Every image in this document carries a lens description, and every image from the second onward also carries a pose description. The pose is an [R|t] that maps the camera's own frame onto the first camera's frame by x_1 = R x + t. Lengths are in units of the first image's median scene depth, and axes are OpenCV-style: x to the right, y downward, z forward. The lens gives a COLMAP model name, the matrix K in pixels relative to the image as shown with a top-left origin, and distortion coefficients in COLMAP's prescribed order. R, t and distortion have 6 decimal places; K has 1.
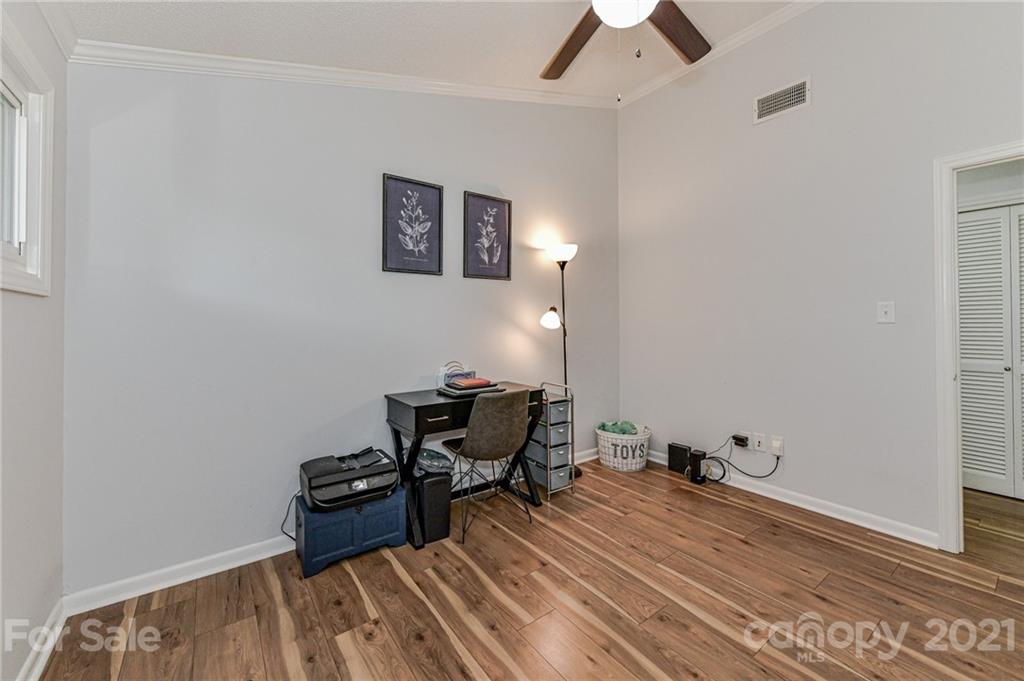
lens RADIAL K [[406.1, 0, 516.5], [0, 406.1, 321.6], [0, 0, 1]] dist [0.001643, 0.000097]
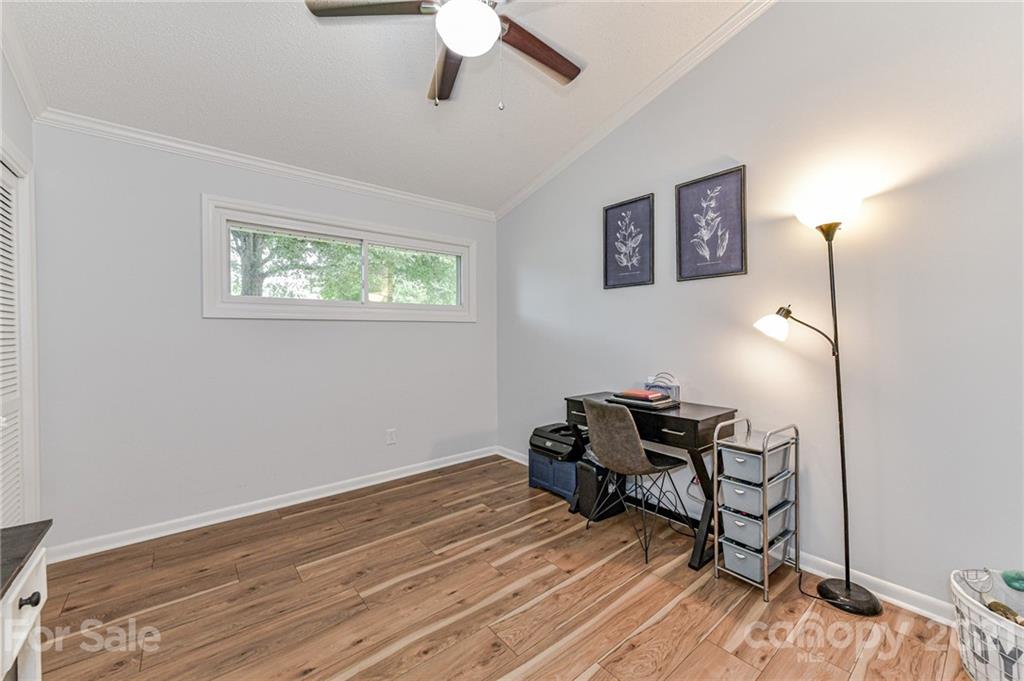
lens RADIAL K [[401.7, 0, 512.0], [0, 401.7, 340.5], [0, 0, 1]] dist [0.000854, -0.000032]
pose [[0.043102, 0.023411, -0.998796, 0.825194], [0.007326, 0.999691, 0.023748, -0.001642], [0.999044, -0.008341, 0.042918, 0.646993]]
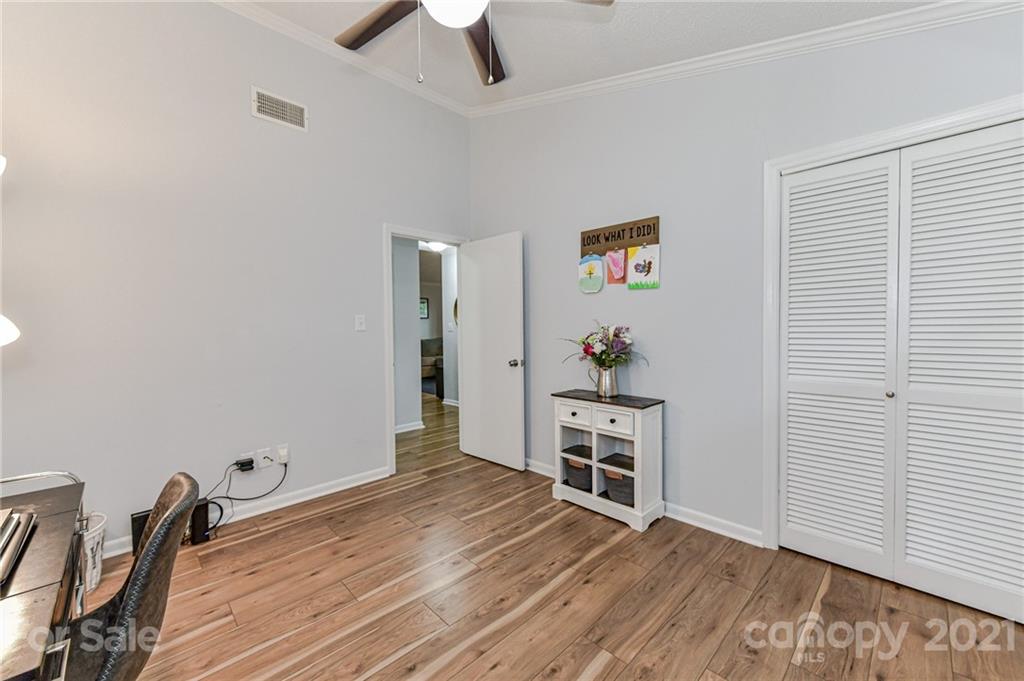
lens RADIAL K [[399.2, 0, 509.2], [0, 399.2, 328.2], [0, 0, 1]] dist [-0.001643, 0.000109]
pose [[-0.123875, 0.004019, 0.992290, -0.448707], [0.012803, 0.999915, -0.002452, 0.003788], [-0.992215, 0.012400, -0.123916, 0.609165]]
